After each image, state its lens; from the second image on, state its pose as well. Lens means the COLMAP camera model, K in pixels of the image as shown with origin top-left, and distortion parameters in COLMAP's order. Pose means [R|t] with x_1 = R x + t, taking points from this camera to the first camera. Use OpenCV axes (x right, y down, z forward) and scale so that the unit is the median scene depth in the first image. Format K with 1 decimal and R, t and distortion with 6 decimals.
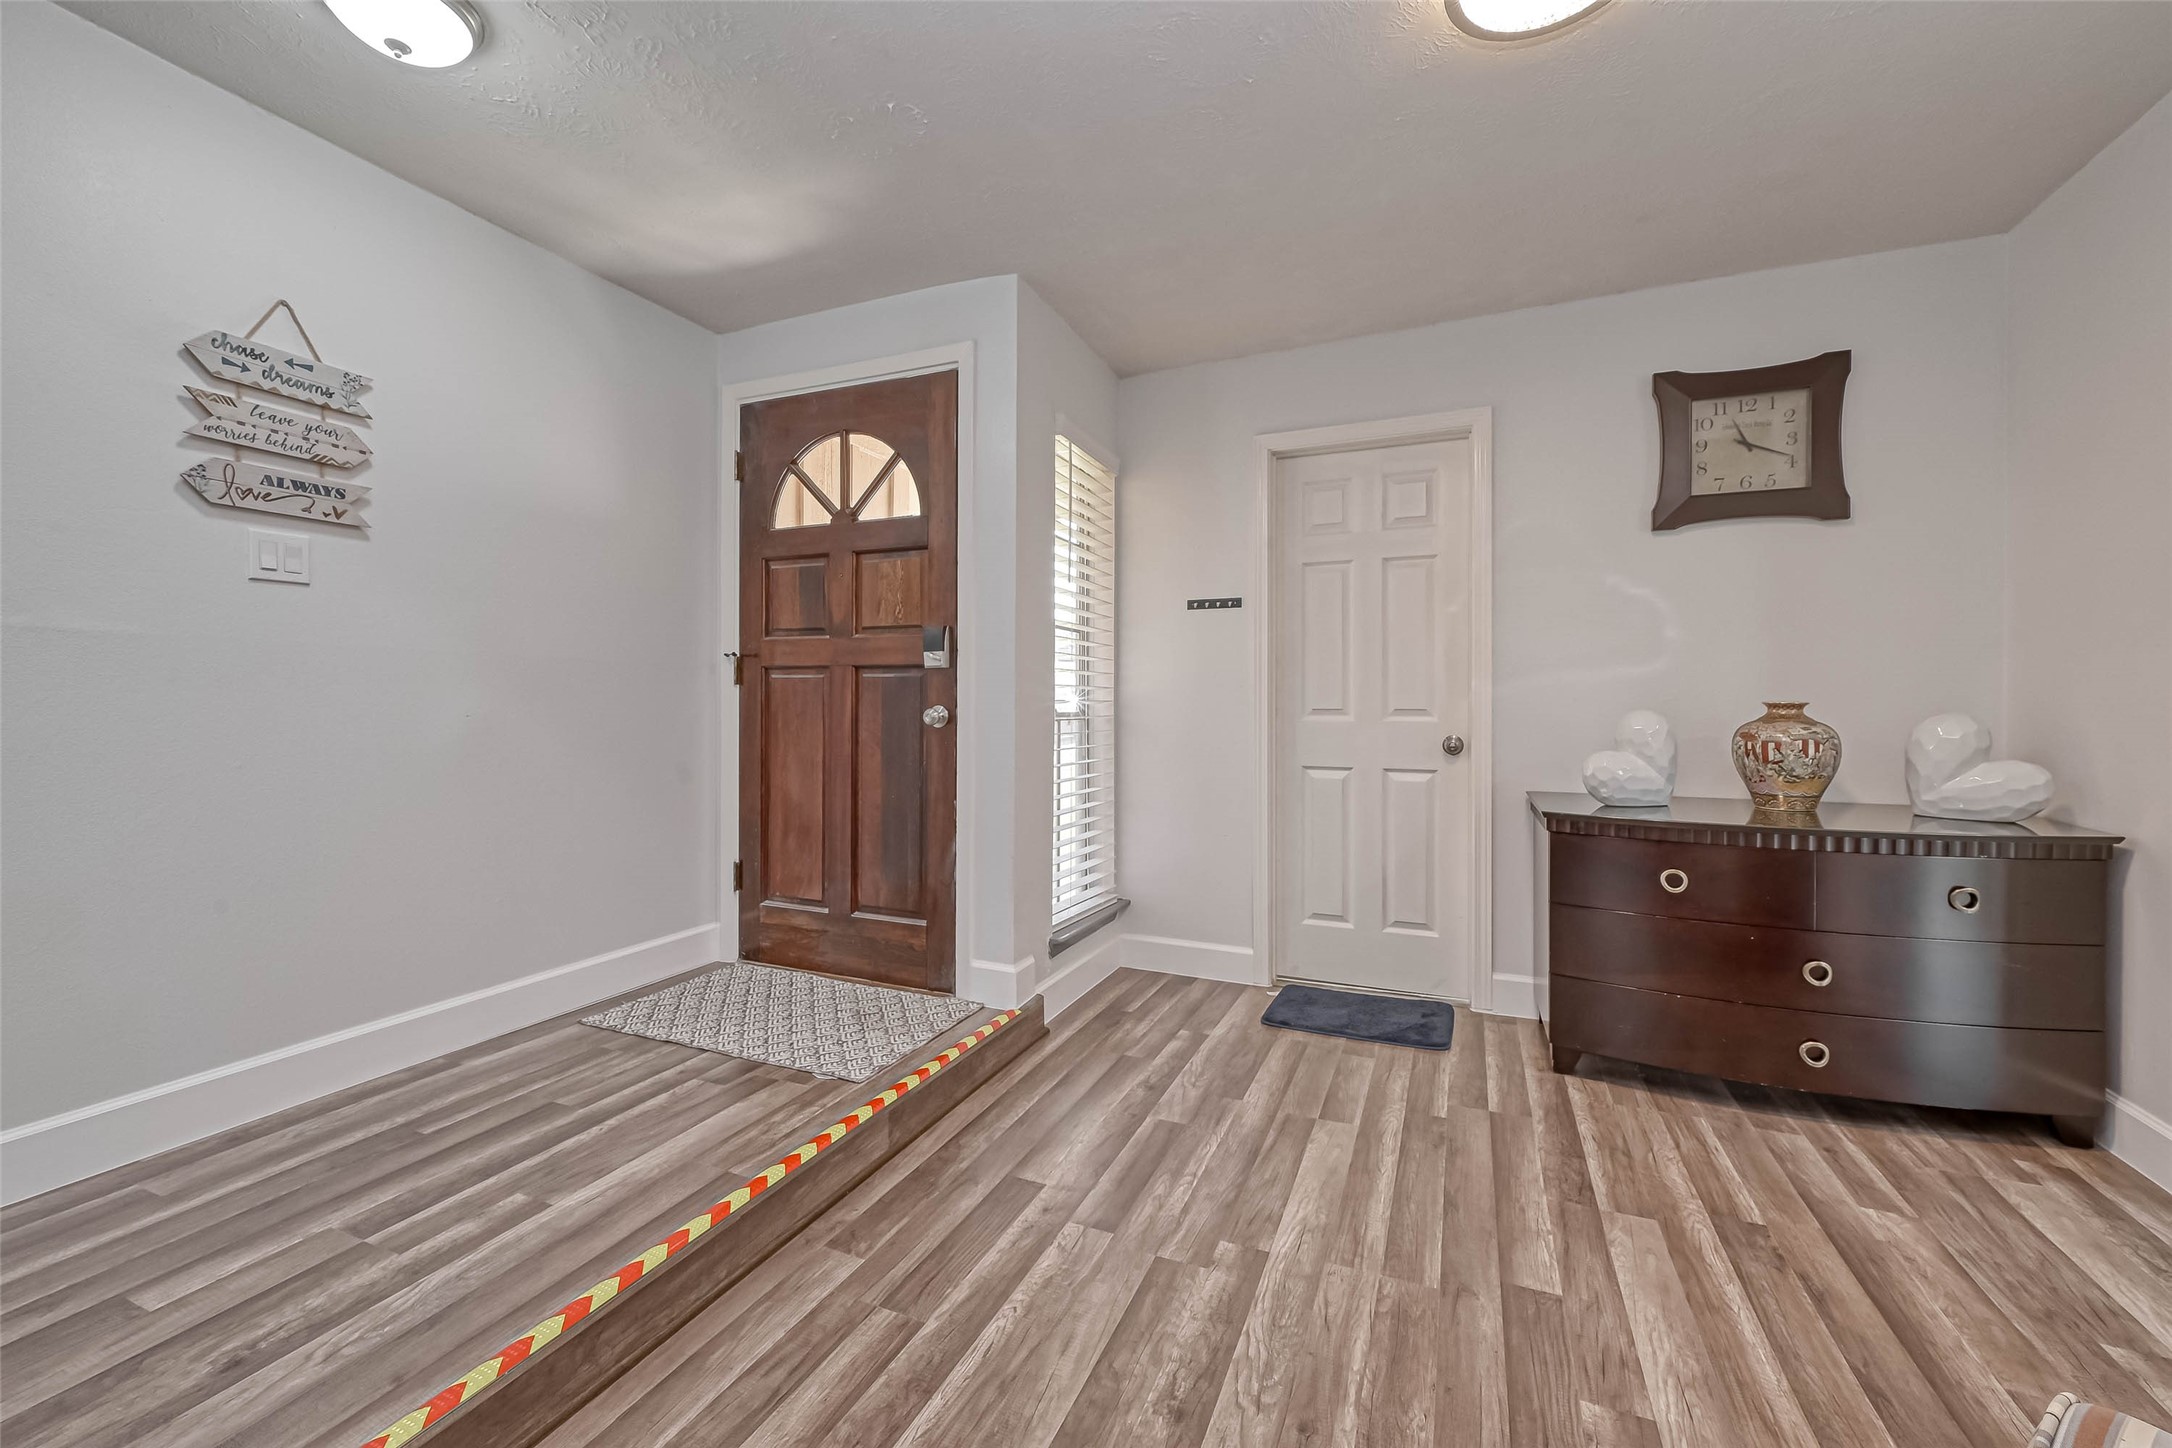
lens RADIAL K [[877.7, 0, 1073.4], [0, 877.7, 701.1], [0, 0, 1]] dist [-0.002444, 0.000687]
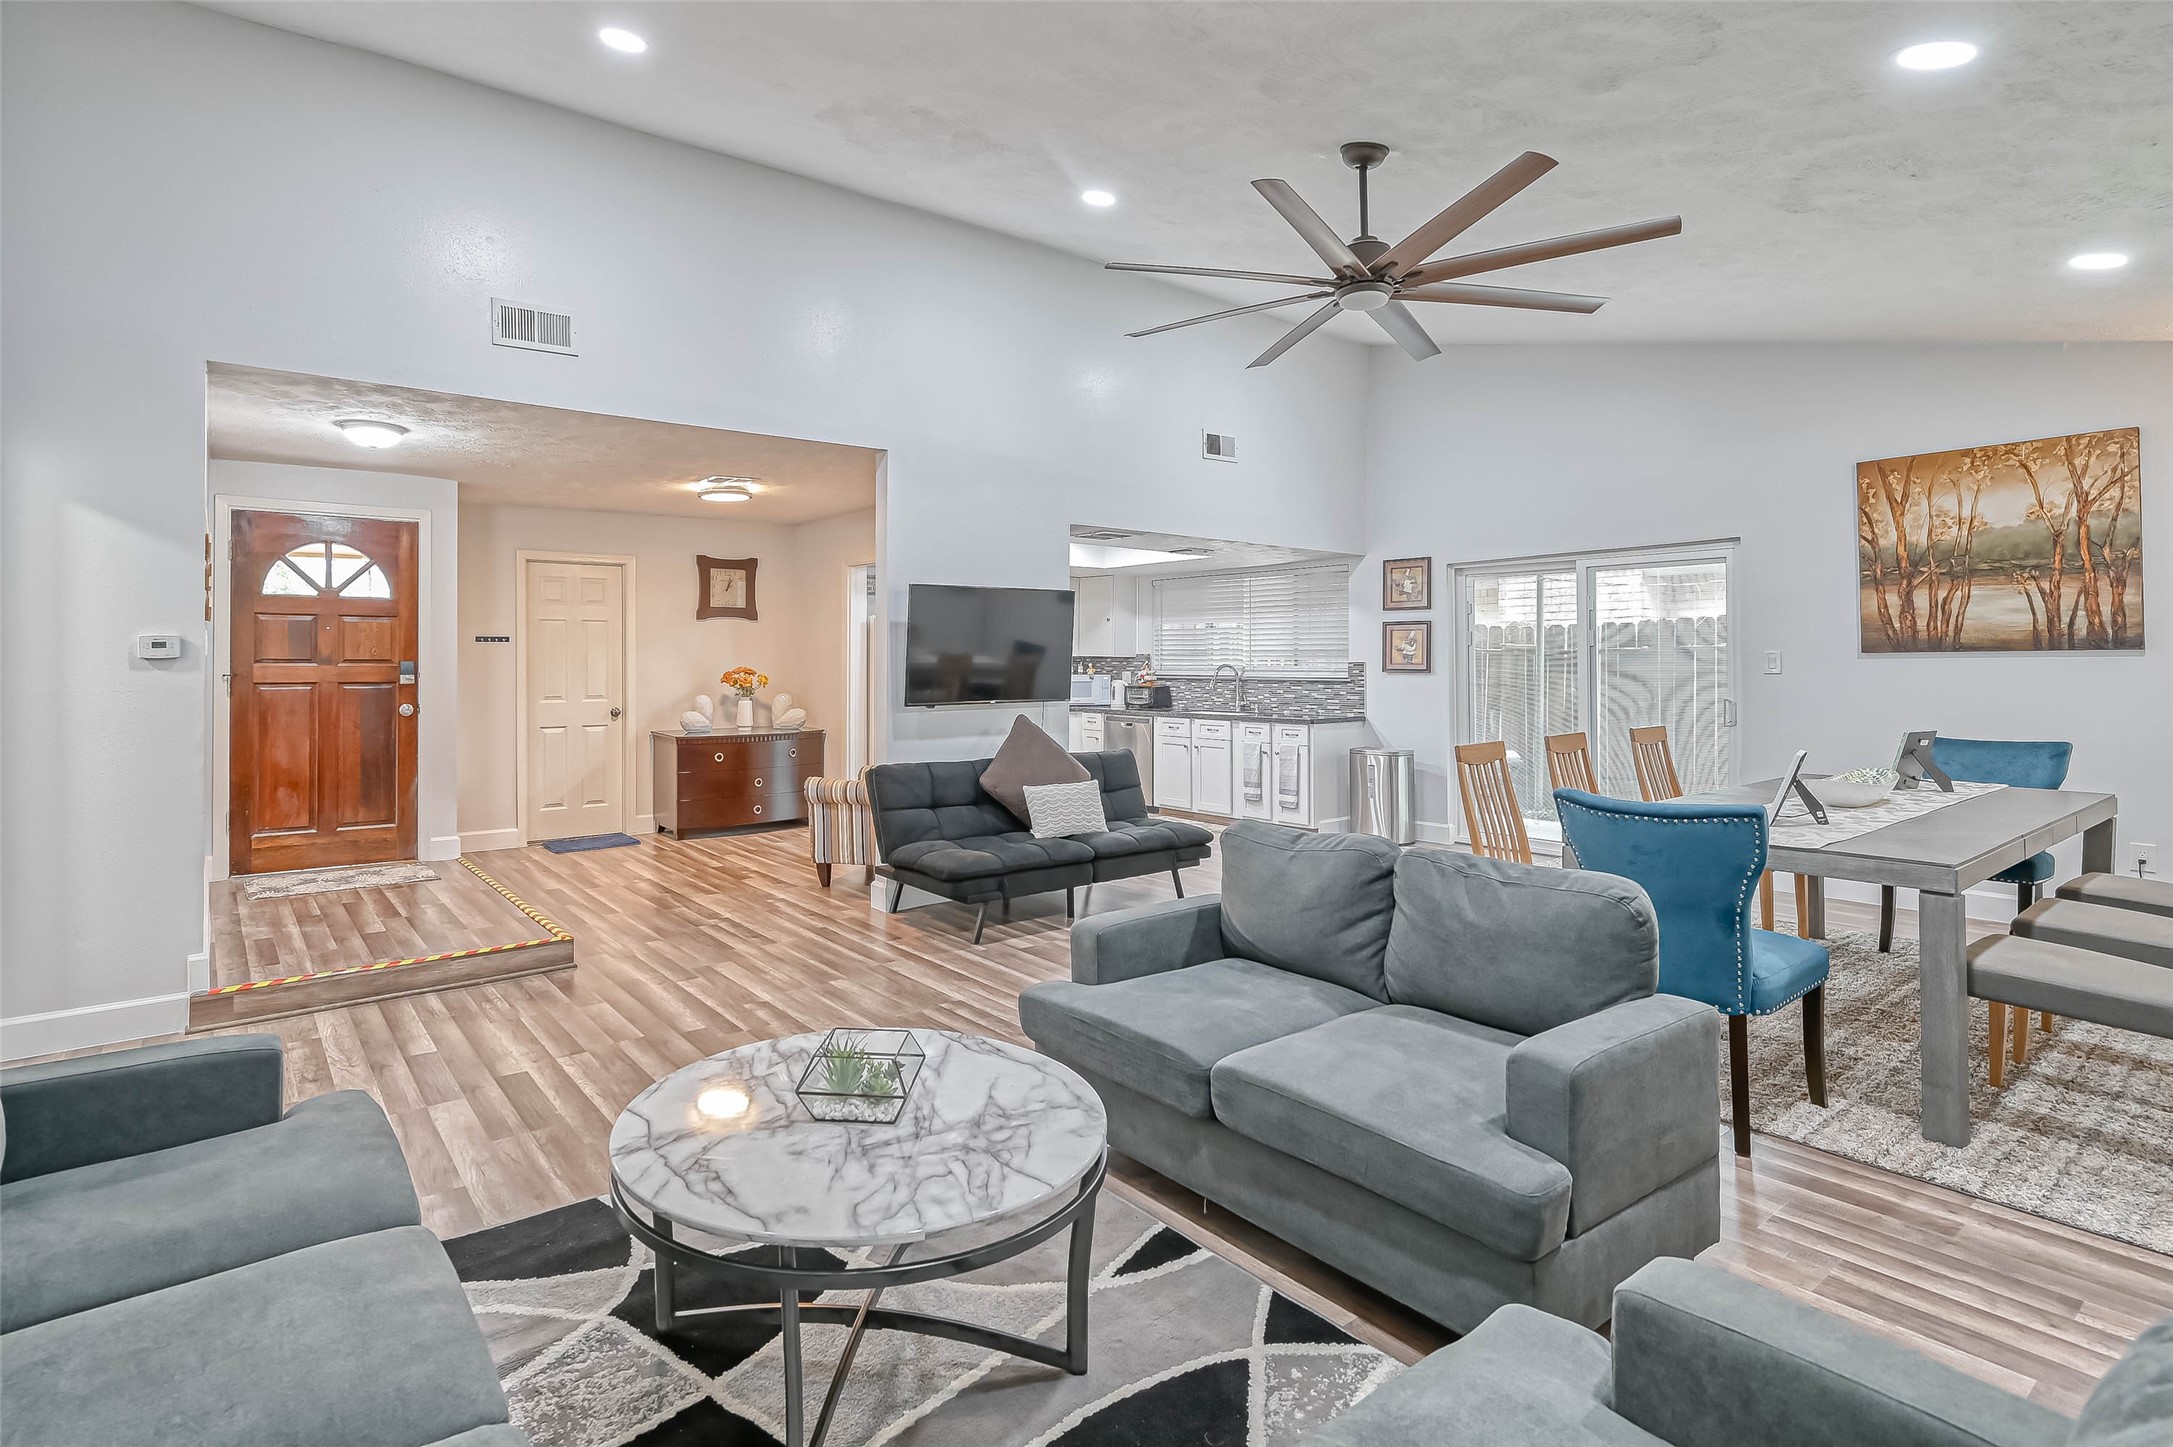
lens RADIAL K [[1112.3, 0, 1006.6], [0, 1112.3, 635.7], [0, 0, 1]] dist [-0.011060, 0.005269]
pose [[0.495760, 0.009980, 0.868402, -1.561937], [0.001514, 0.999923, -0.012356, -0.107728], [-0.868458, 0.007440, 0.495707, -1.251497]]
